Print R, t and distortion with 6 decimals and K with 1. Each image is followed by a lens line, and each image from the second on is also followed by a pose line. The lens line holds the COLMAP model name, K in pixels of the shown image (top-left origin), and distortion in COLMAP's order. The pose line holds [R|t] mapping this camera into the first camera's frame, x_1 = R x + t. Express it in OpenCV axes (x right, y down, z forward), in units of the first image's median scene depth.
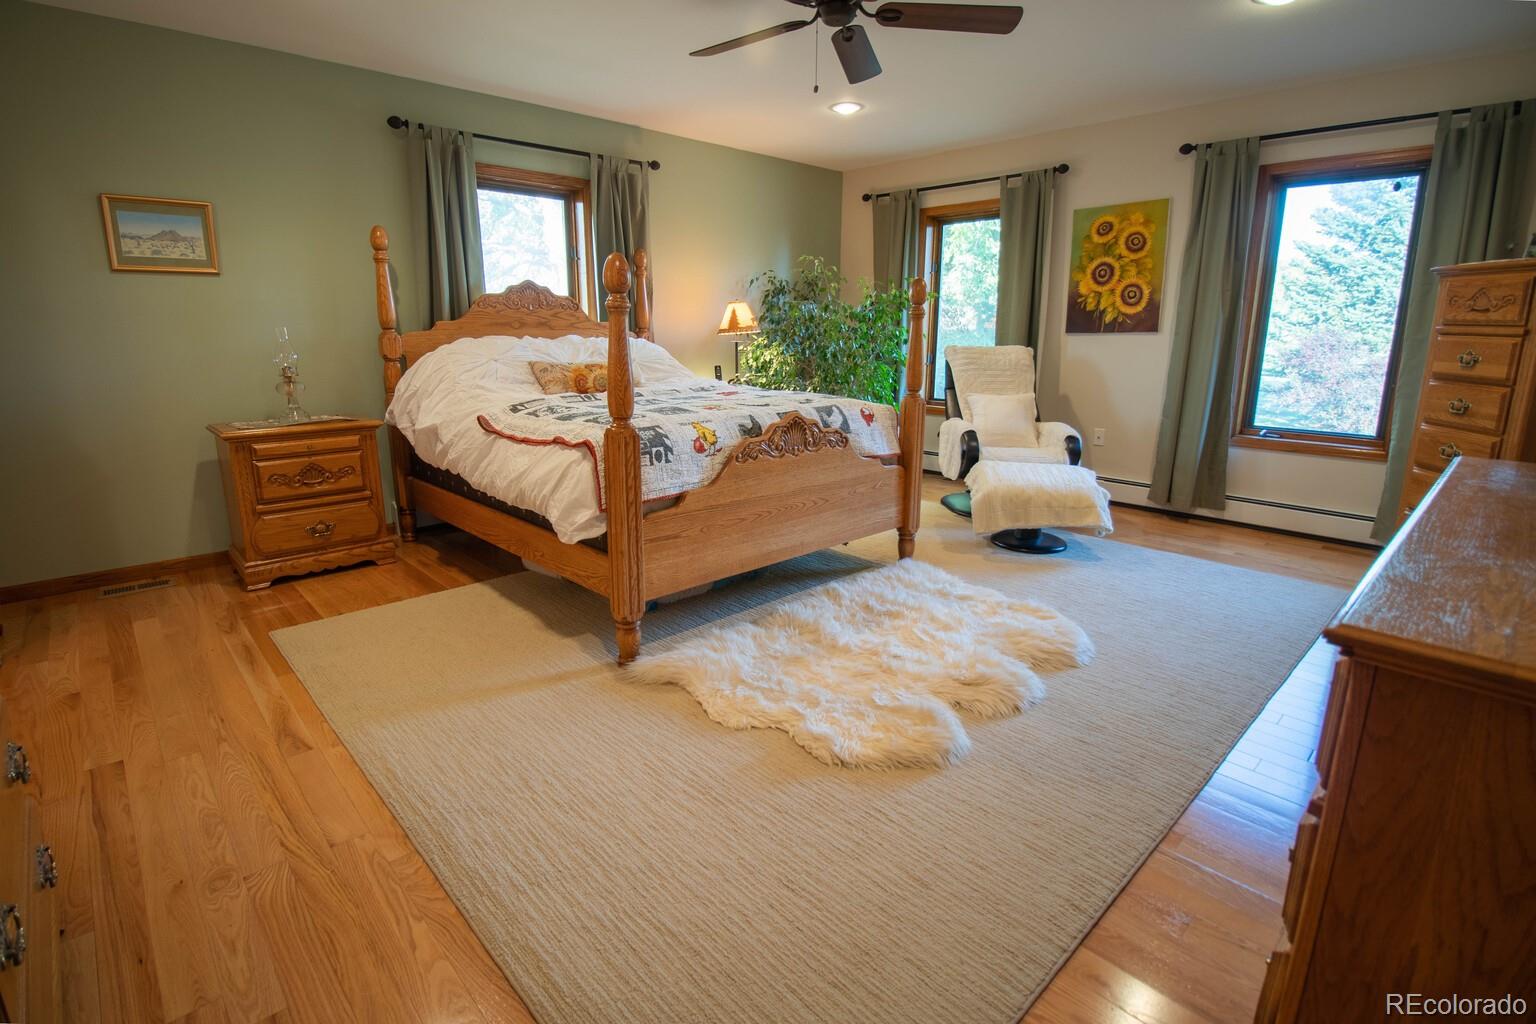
lens RADIAL K [[724.7, 0, 763.8], [0, 724.7, 494.0], [0, 0, 1]] dist [-0.000221, -0.012480]
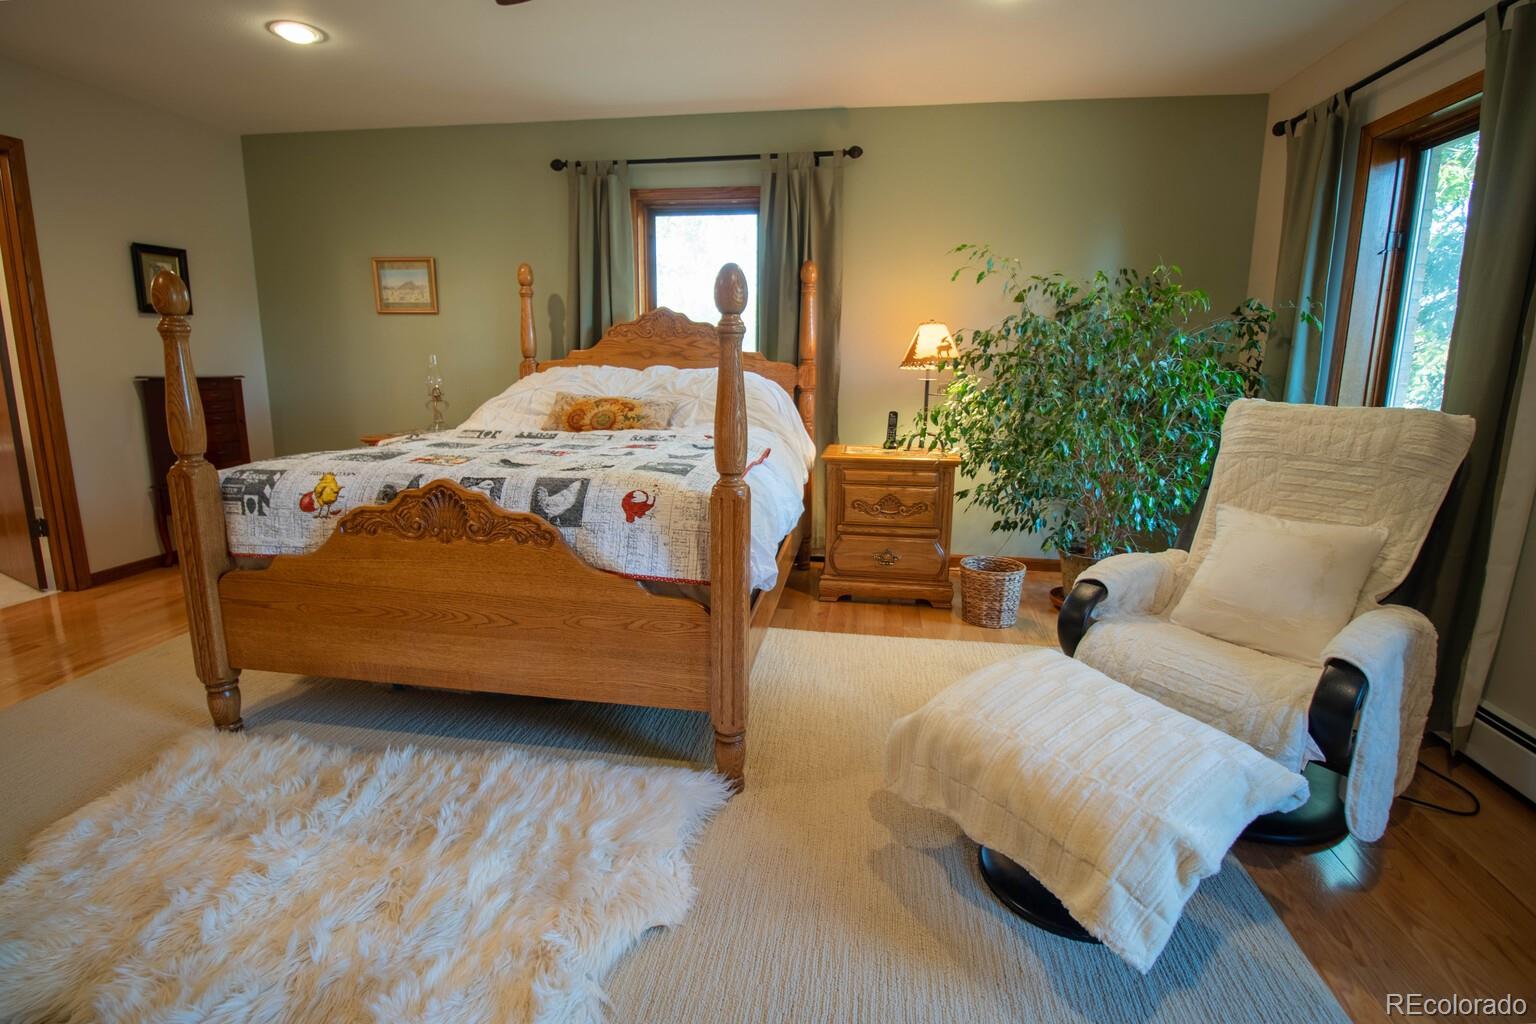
lens RADIAL K [[724.7, 0, 763.8], [0, 724.7, 494.0], [0, 0, 1]] dist [-0.000221, -0.012480]
pose [[0.616954, 0.149342, -0.772699, 0.650234], [-0.184617, 0.981897, 0.042369, -0.158011], [0.765039, 0.116513, 0.633357, 0.693109]]
